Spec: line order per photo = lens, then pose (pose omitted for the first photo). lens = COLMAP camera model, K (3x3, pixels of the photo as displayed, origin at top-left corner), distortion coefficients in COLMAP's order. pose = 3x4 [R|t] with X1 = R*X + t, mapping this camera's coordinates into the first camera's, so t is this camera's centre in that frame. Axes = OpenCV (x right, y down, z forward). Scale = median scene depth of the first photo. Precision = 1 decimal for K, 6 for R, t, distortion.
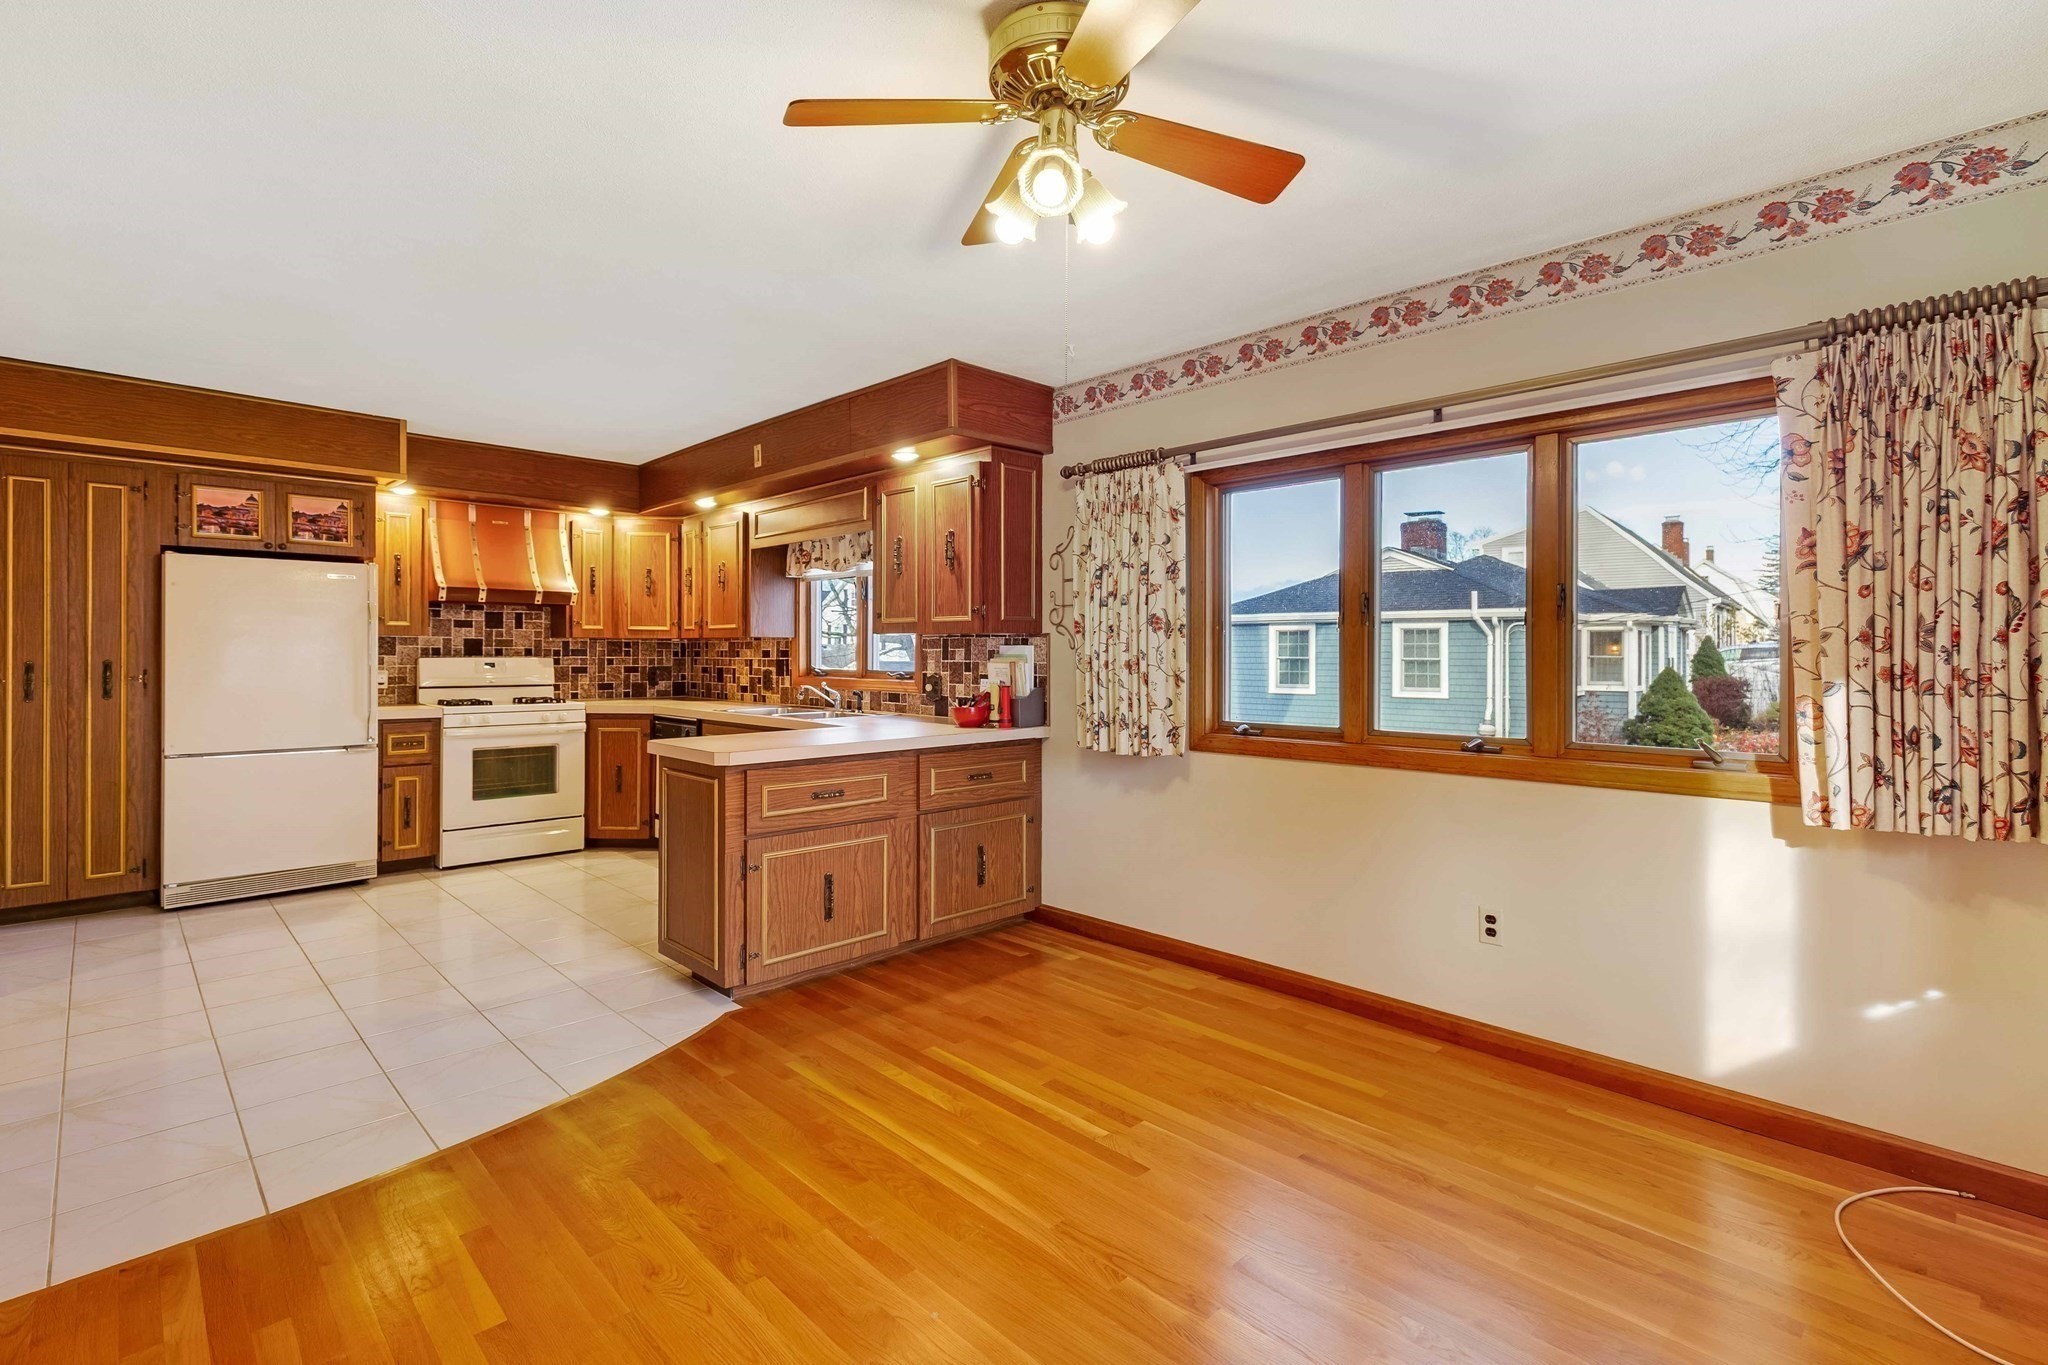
lens RADIAL K [[937.5, 0, 1022.0], [0, 937.5, 649.7], [0, 0, 1]] dist [0.015901, -0.002037]
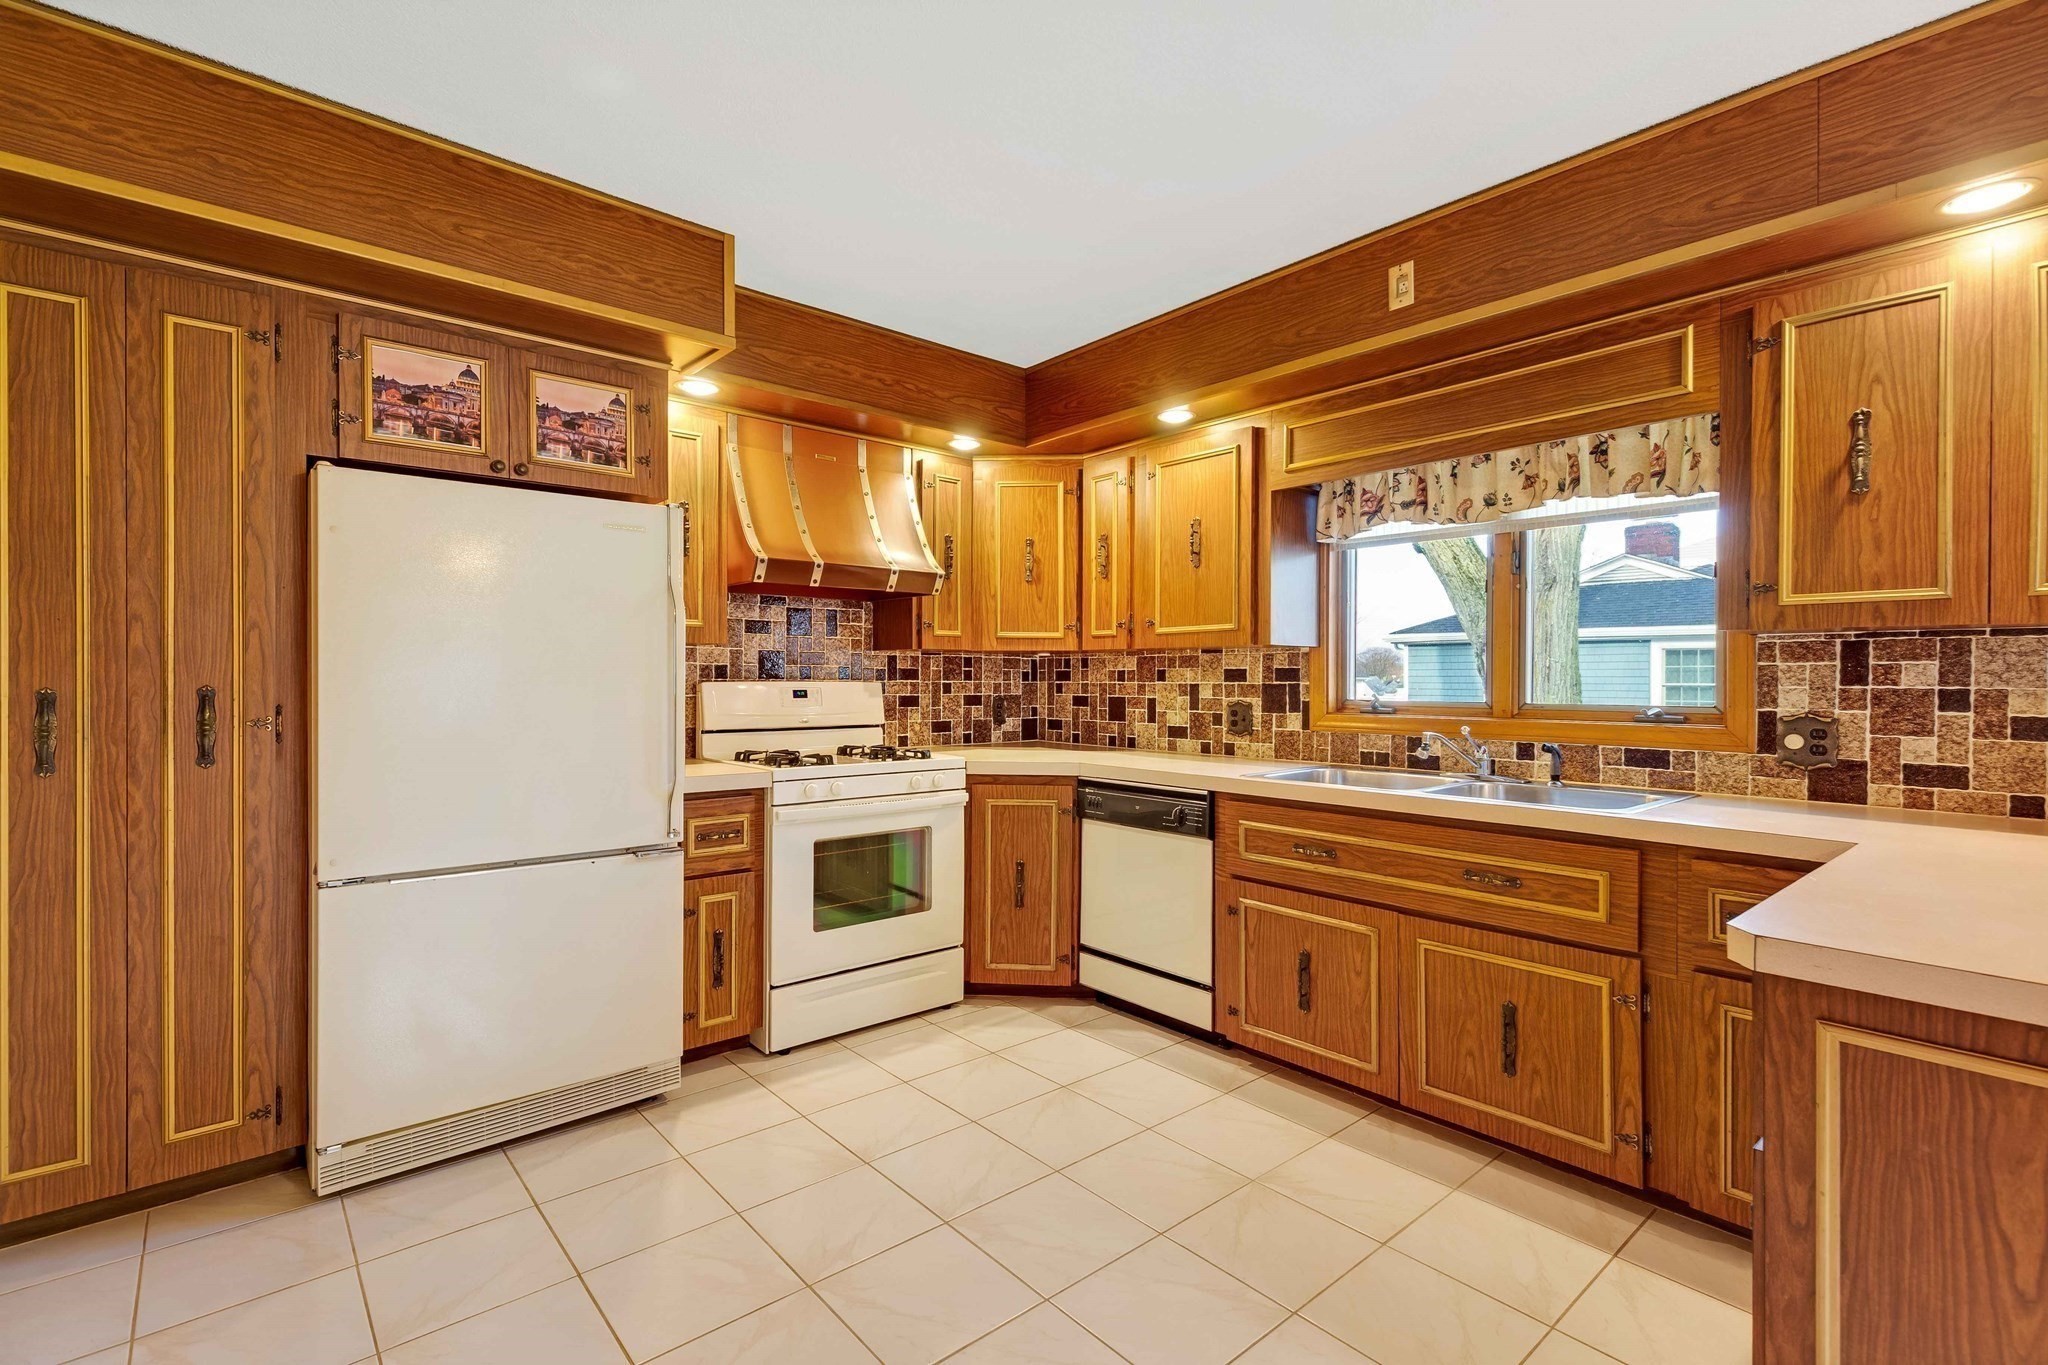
lens RADIAL K [[937.5, 0, 1031.7], [0, 937.5, 679.5], [0, 0, 1]] dist [0.015901, -0.002037]
pose [[0.998251, -0.001057, -0.059110, -0.442901], [0.001306, 0.999990, 0.004166, 0.005489], [0.059105, -0.004236, 0.998243, 0.467193]]
